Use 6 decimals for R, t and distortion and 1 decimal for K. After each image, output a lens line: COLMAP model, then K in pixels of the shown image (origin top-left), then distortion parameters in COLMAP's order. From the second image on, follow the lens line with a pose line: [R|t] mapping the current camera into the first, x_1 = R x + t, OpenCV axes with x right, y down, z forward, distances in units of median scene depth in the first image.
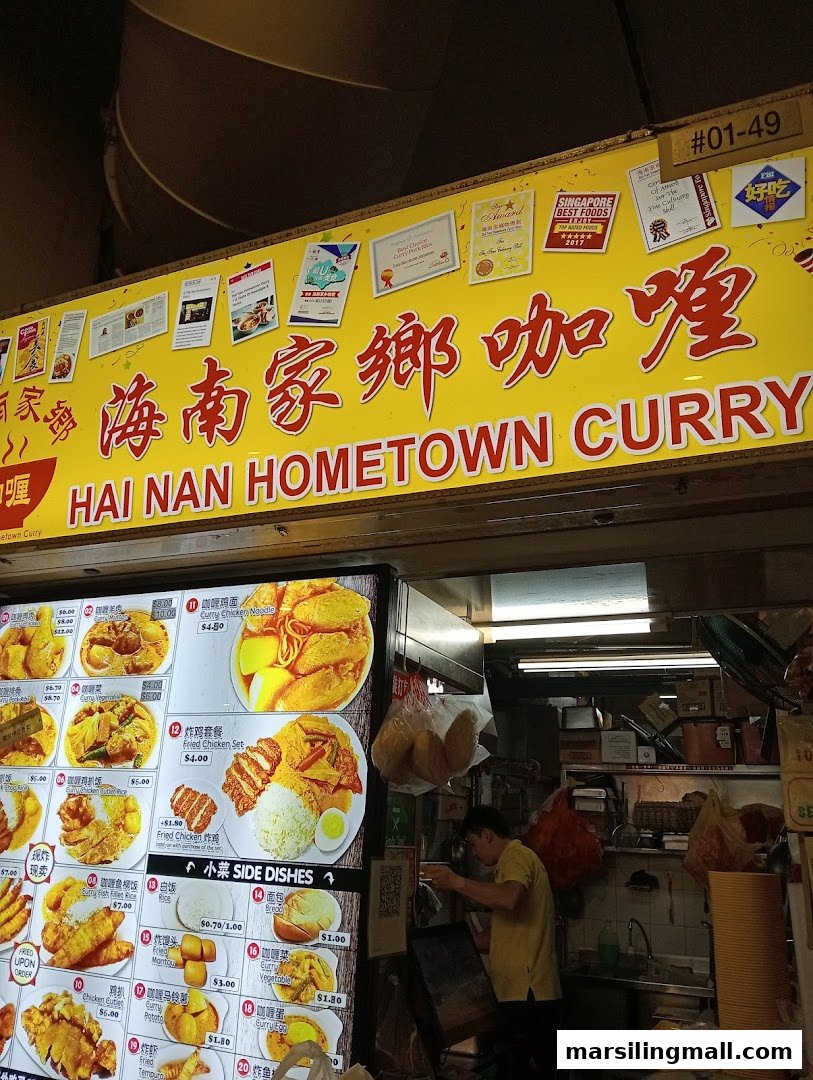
lens RADIAL K [[867.1, 0, 406.5], [0, 867.1, 540.0], [0, 0, 1]] dist [0.089183, -0.197621]
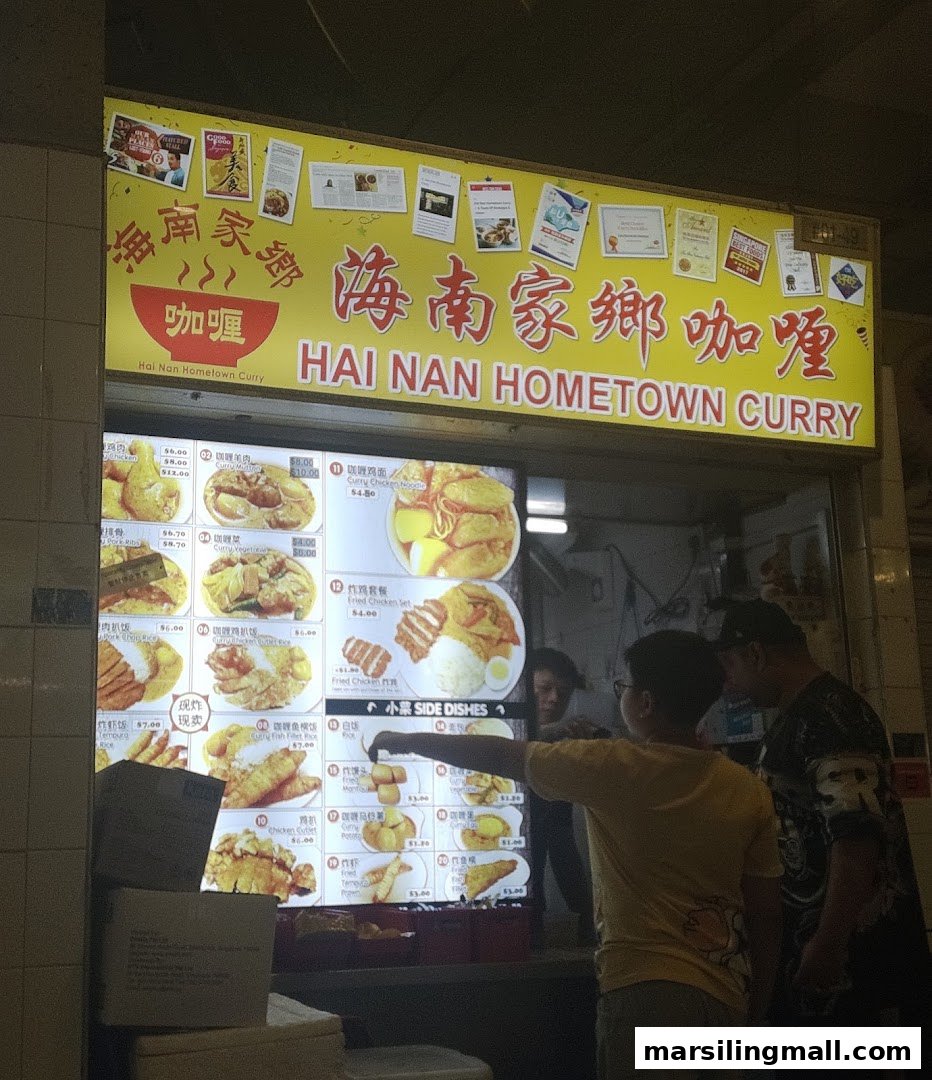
lens RADIAL K [[1499.8, 0, 434.0], [0, 1499.8, 511.3], [0, 0, 1]] dist [0.148428, 0.011115]
pose [[0.668943, 0.101008, 0.736419, -1.625500], [-0.186112, 0.981927, 0.034377, 0.046494], [-0.719637, -0.160053, 0.675652, -0.313988]]
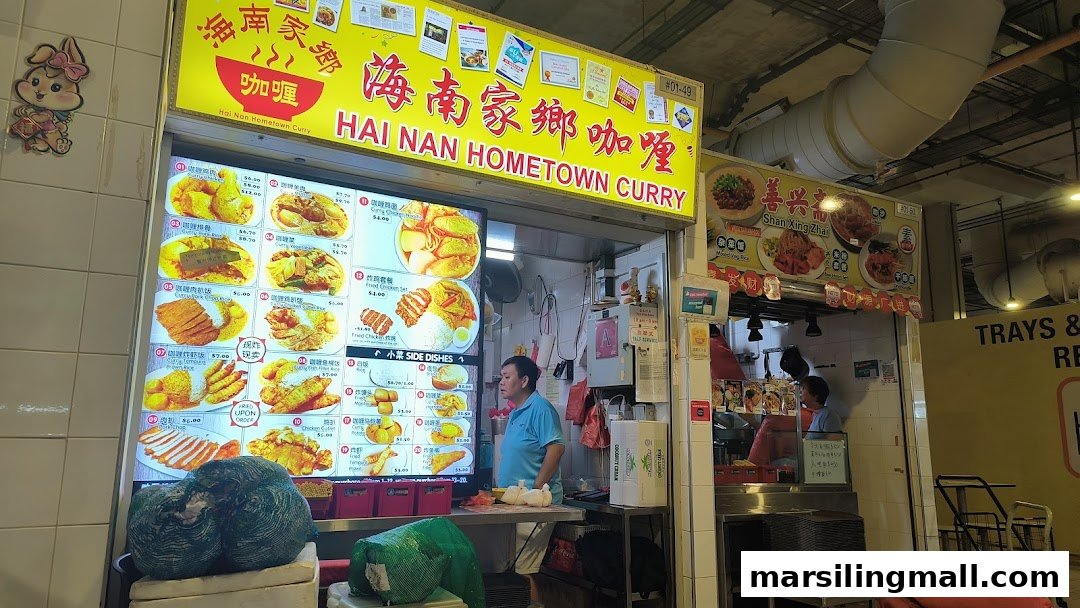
lens RADIAL K [[714.6, 0, 540.0], [0, 714.6, 304.0], [0, 0, 1]] dist [0.057318, -0.000174]
pose [[0.584533, 0.109646, 0.803927, -1.219556], [-0.246140, 0.968097, 0.046931, 0.128721], [-0.773134, -0.225311, 0.592873, -0.084952]]
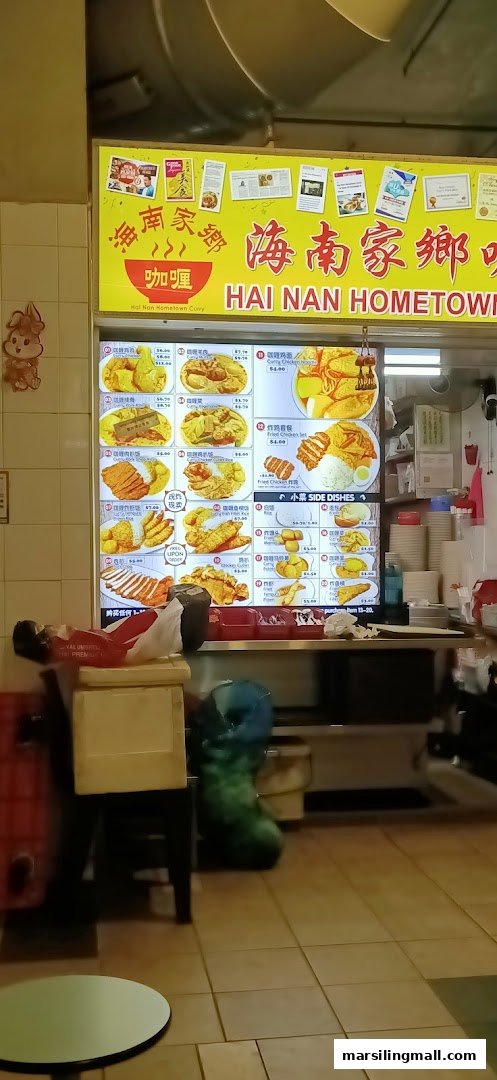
lens RADIAL K [[1138.0, 0, 248.5], [0, 1138.0, 540.0], [0, 0, 1]] dist [0.022684, 0.032940]
pose [[0.834337, -0.049662, 0.549014, -1.674709], [-0.134435, 0.947534, 0.290012, -0.250044], [-0.534612, -0.315774, 0.783886, -0.943379]]
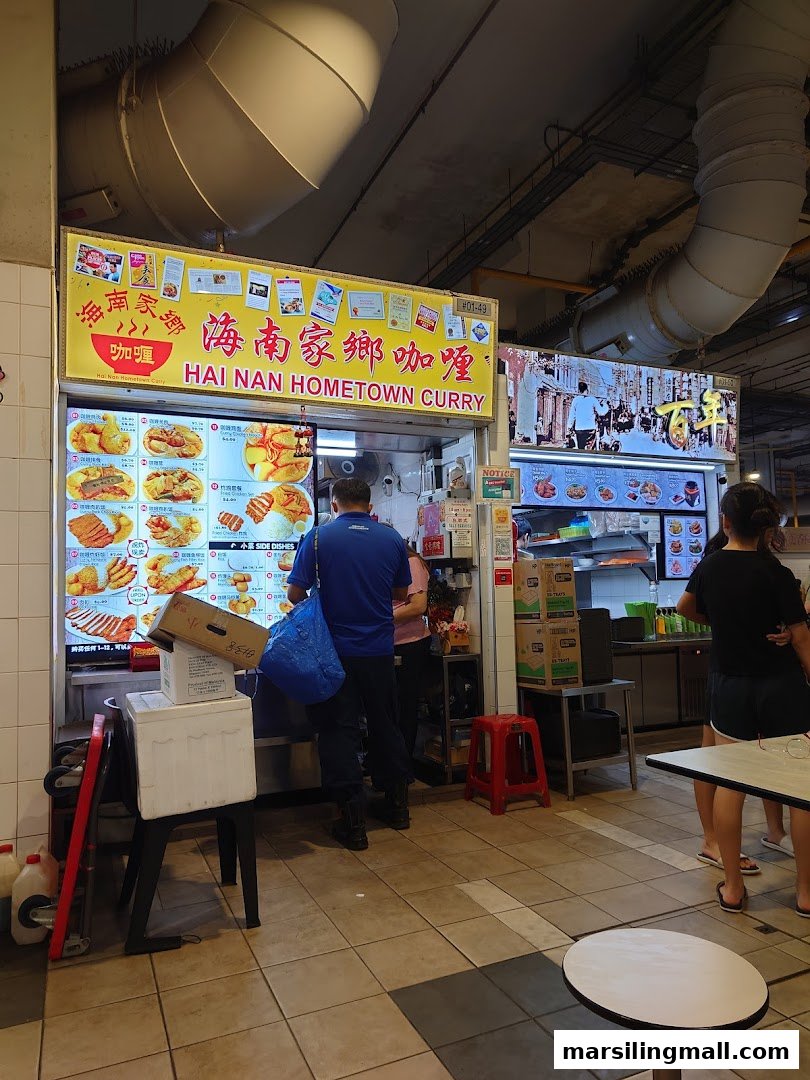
lens RADIAL K [[736.5, 0, 406.4], [0, 736.5, 545.2], [0, 0, 1]] dist [0.002557, 0.000566]
pose [[0.650453, -0.010493, 0.759474, -1.407099], [-0.189810, 0.965934, 0.175909, -0.051951], [-0.735448, -0.258576, 0.626303, -0.535882]]
